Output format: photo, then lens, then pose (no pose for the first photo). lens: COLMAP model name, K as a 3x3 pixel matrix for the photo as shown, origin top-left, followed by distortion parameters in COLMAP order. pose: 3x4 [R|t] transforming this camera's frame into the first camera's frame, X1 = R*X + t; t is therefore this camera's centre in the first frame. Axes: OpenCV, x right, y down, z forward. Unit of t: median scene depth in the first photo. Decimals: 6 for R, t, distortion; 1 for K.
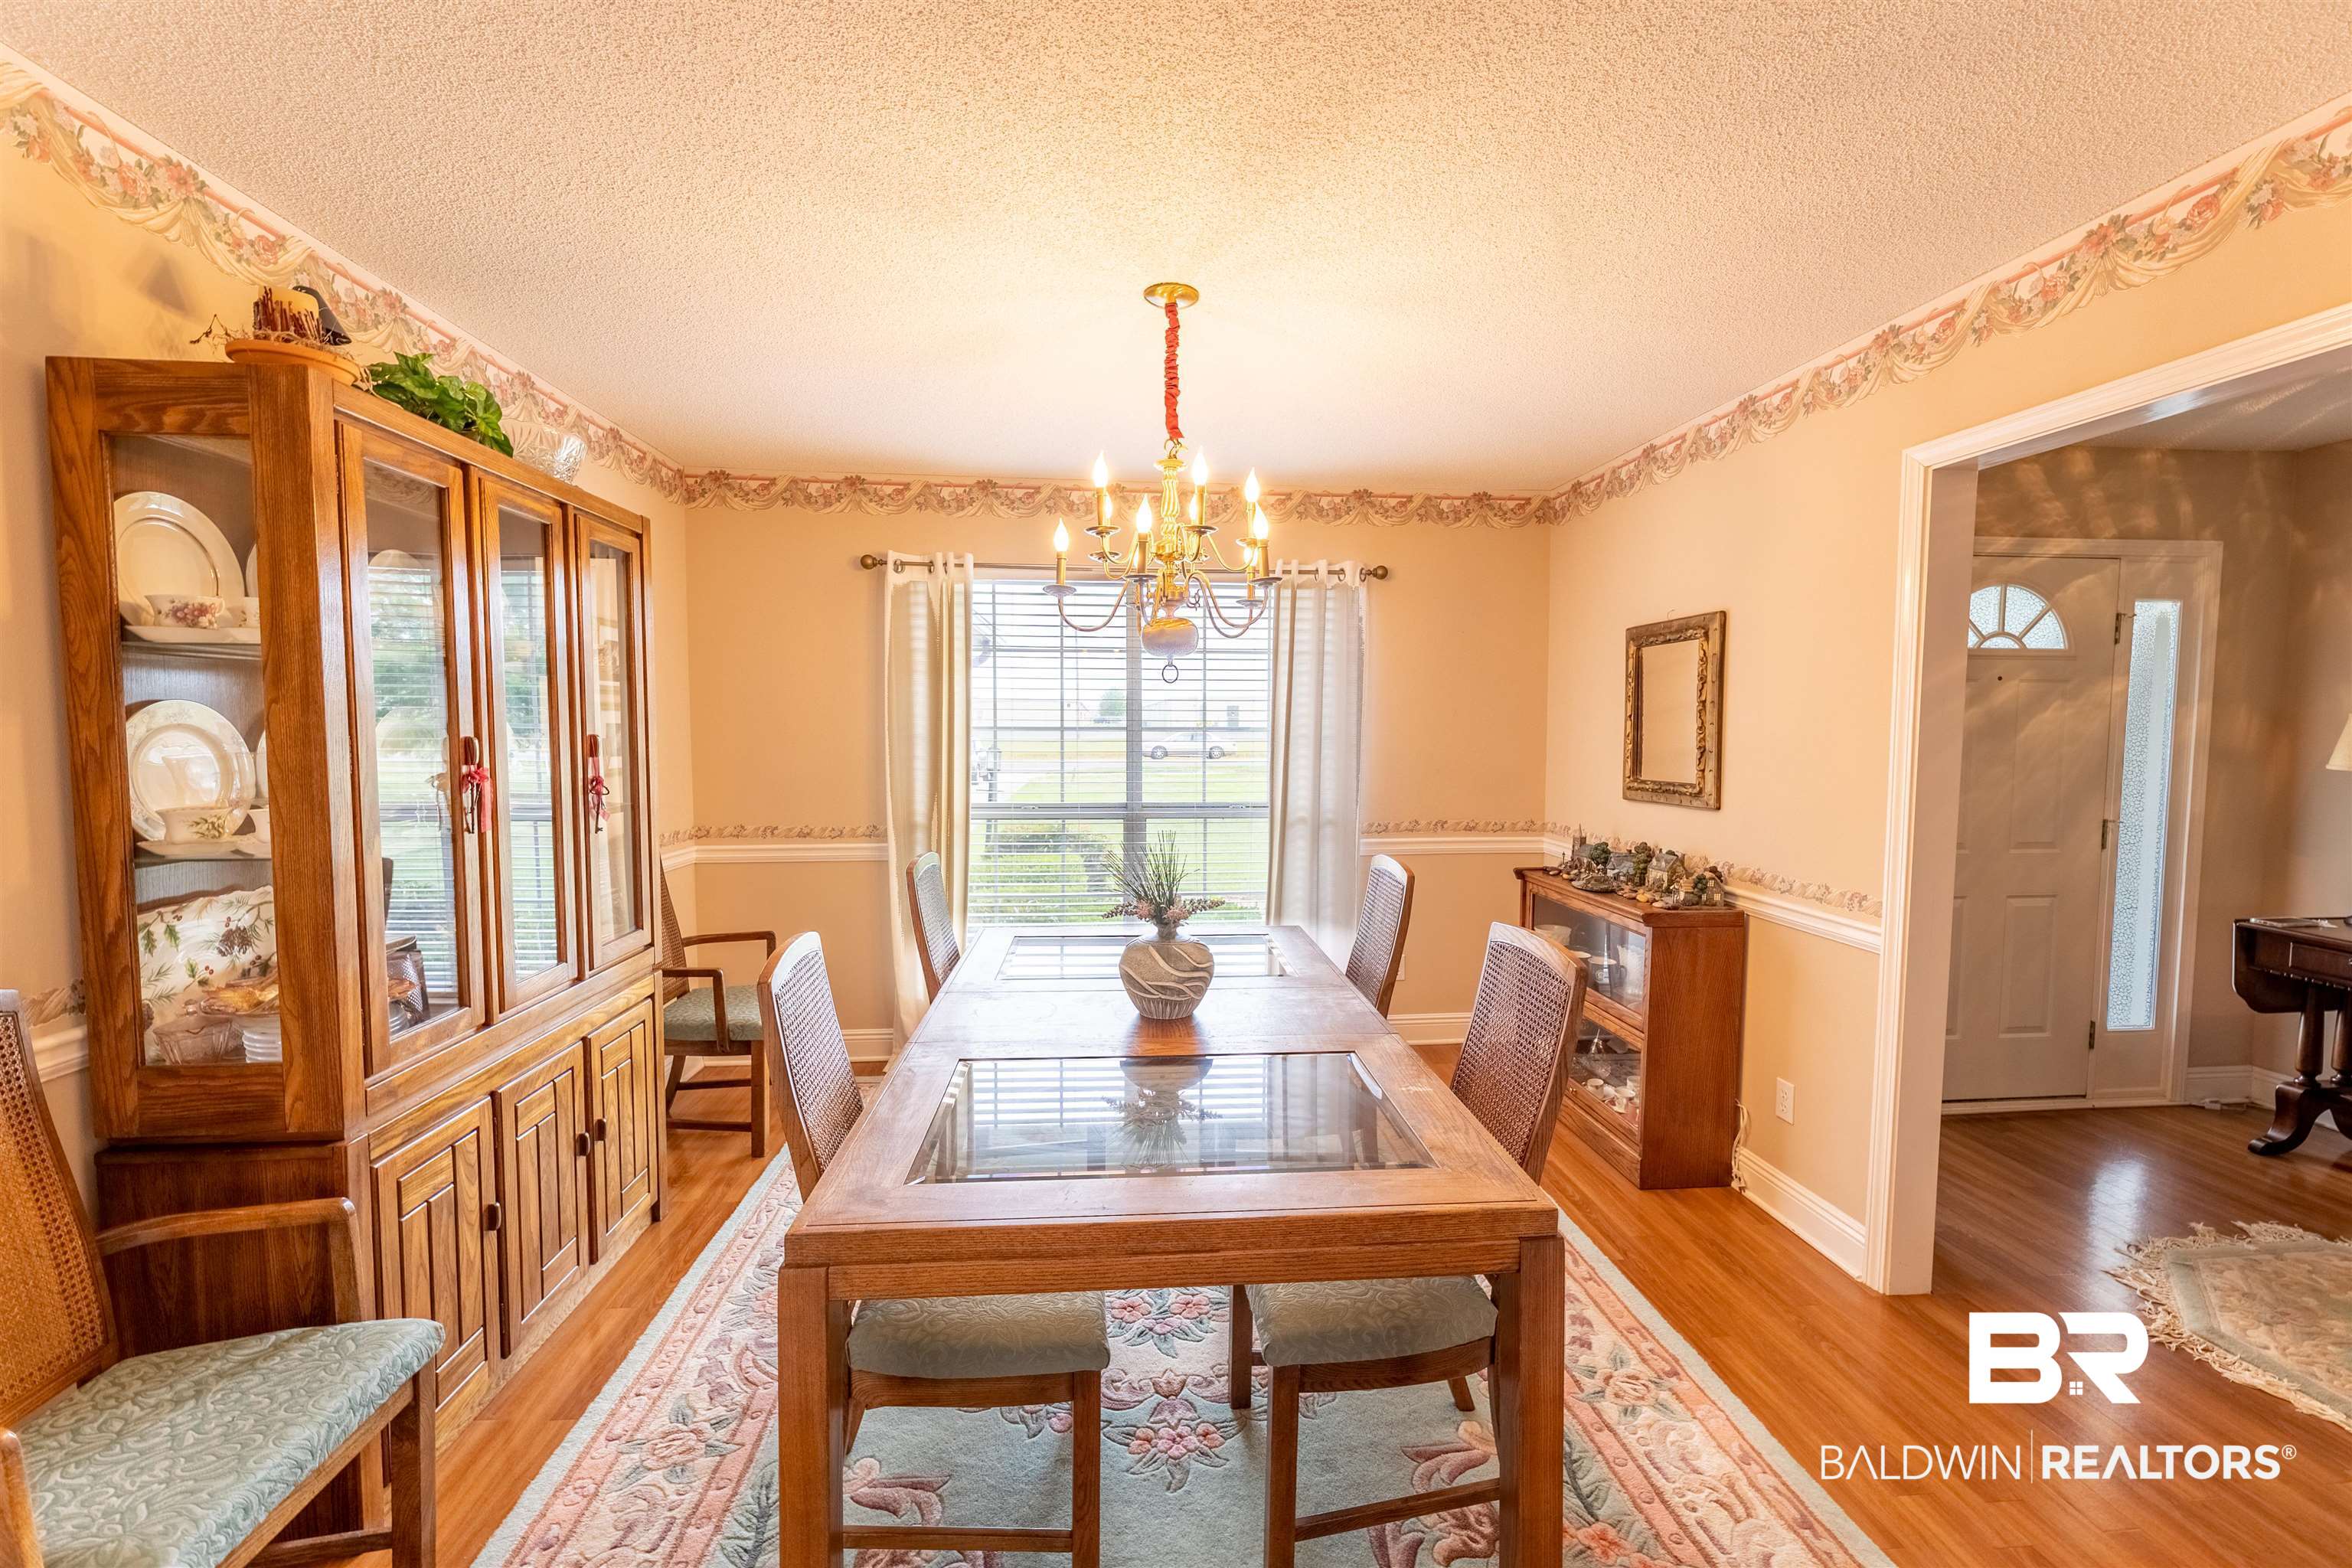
lens RADIAL K [[1008.3, 0, 1180.7], [0, 1008.3, 781.9], [0, 0, 1]] dist [0.004215, -0.000223]
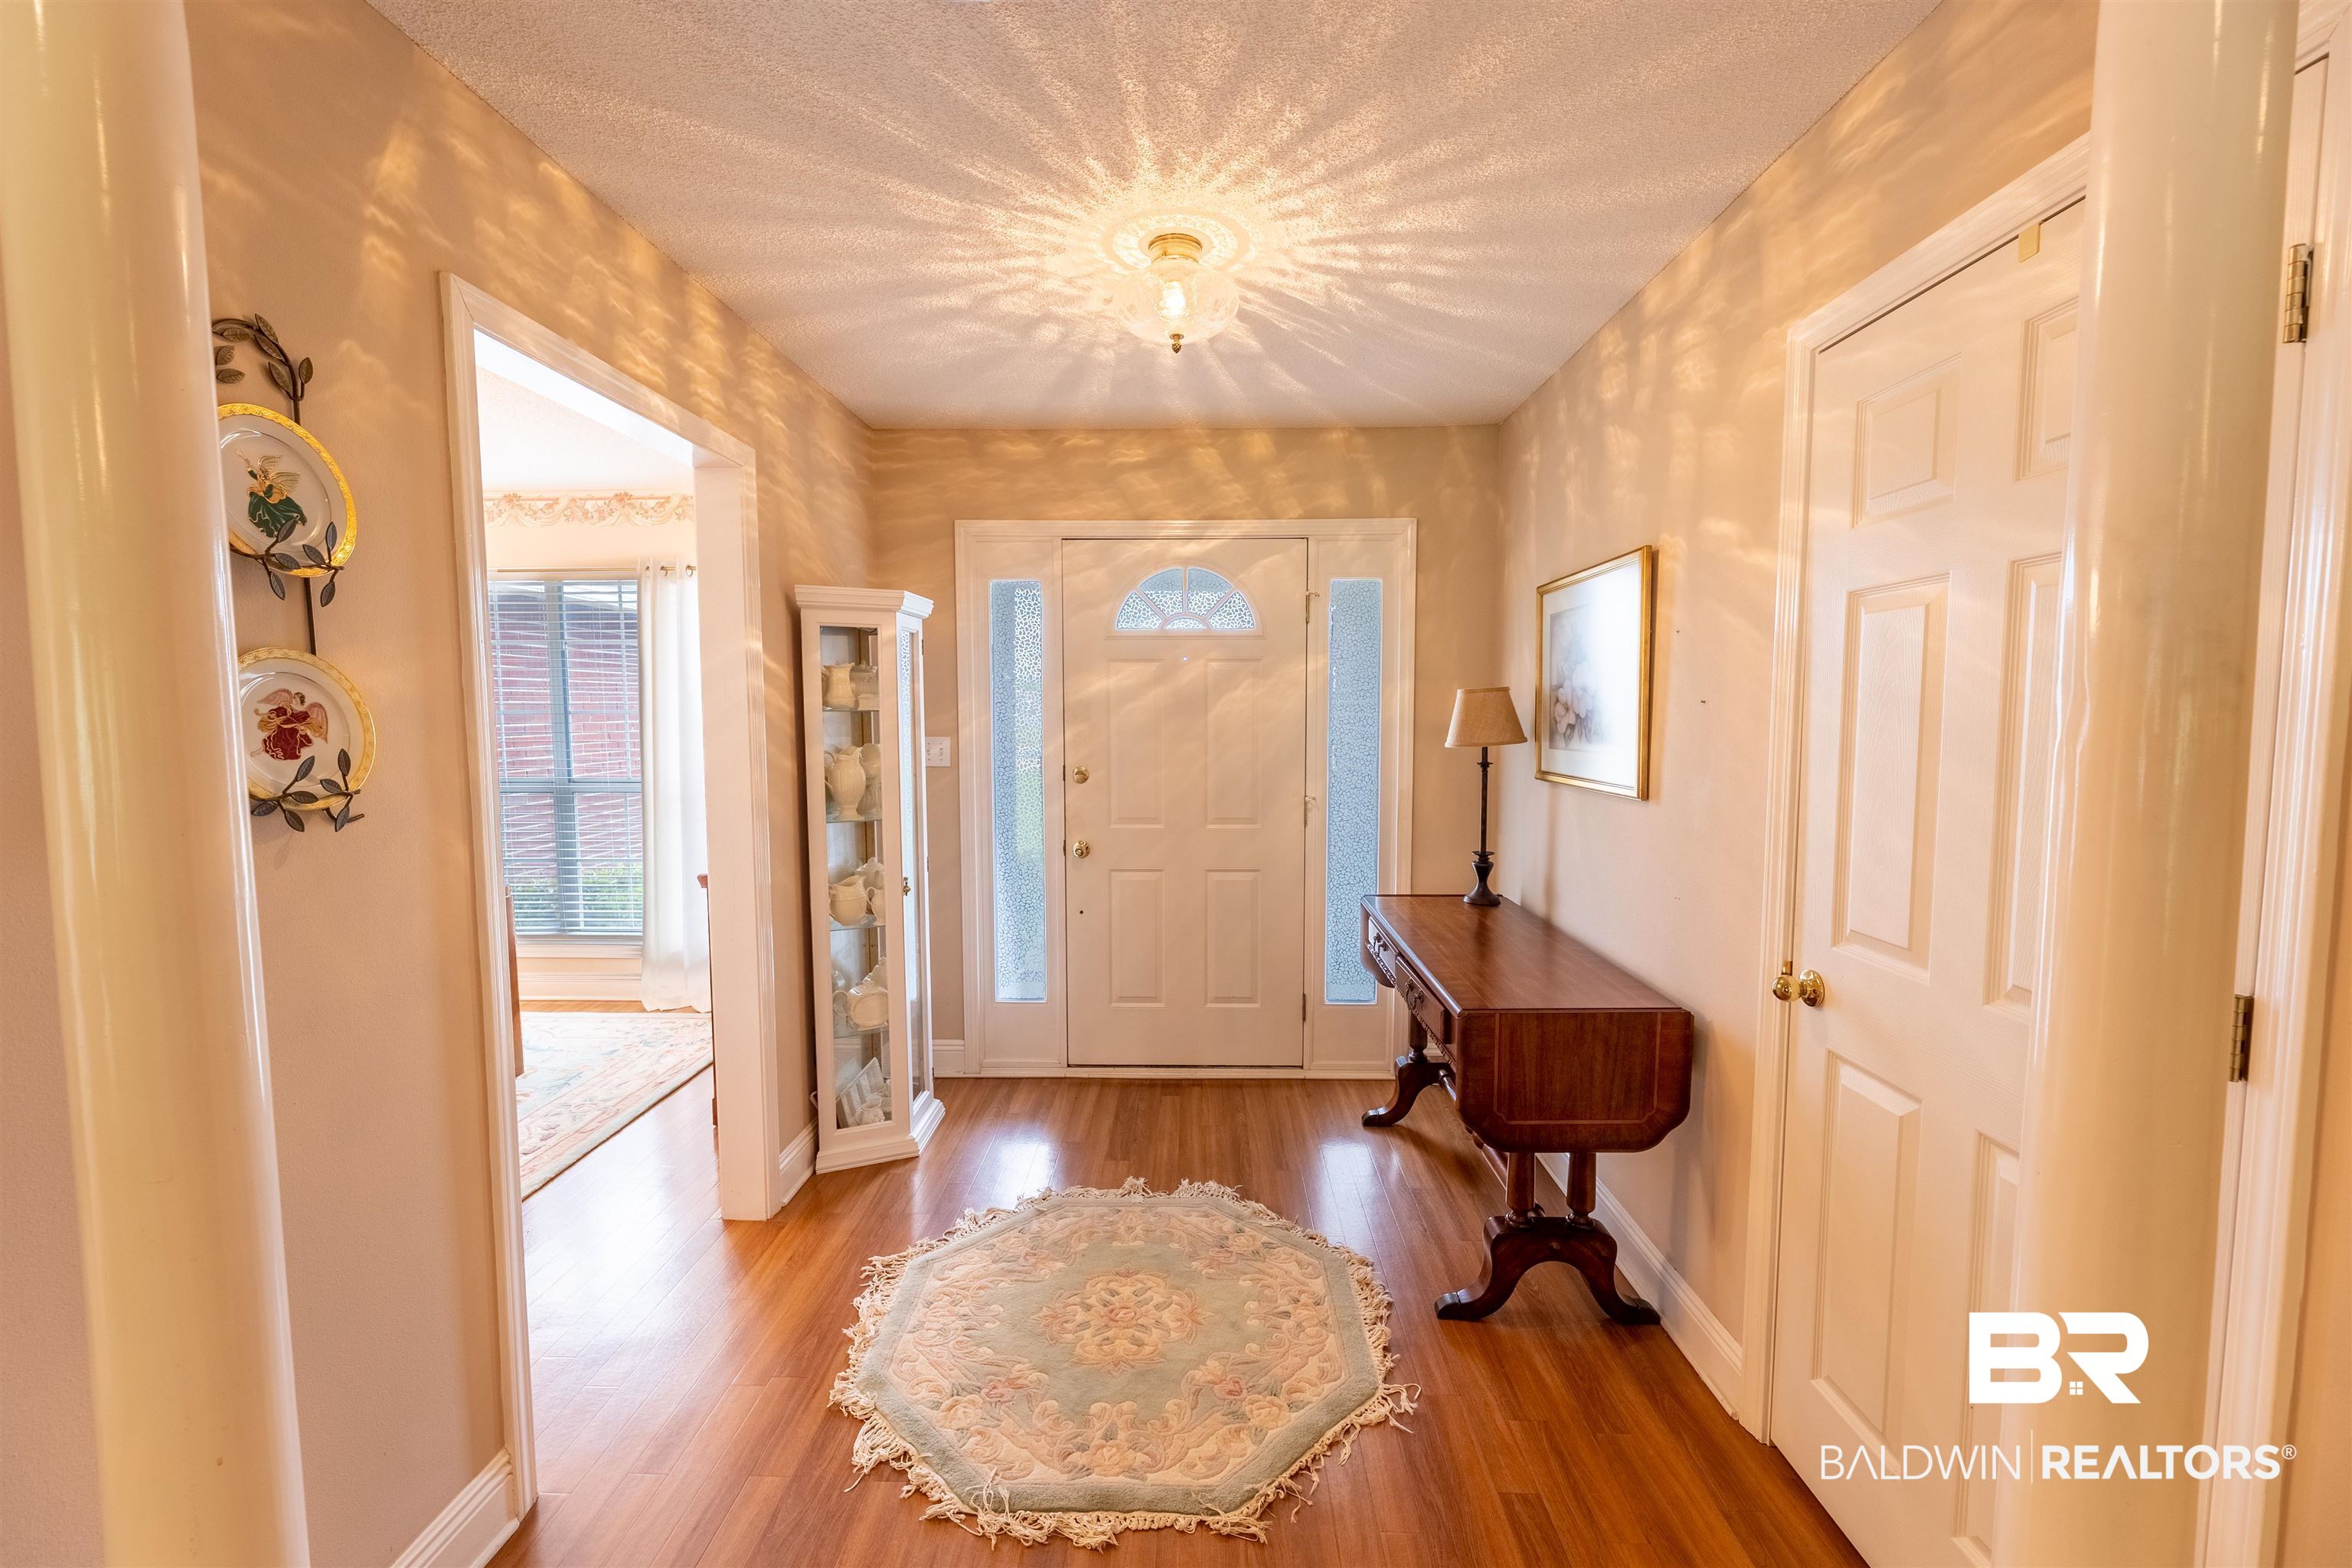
lens RADIAL K [[954.7, 0, 1186.1], [0, 954.7, 787.4], [0, 0, 1]] dist [0.000520, 0.001843]
pose [[0.995221, -0.002245, -0.097622, 0.897043], [0.003868, 0.999857, 0.016438, 0.012546], [0.097571, -0.016737, 0.995088, 0.032592]]
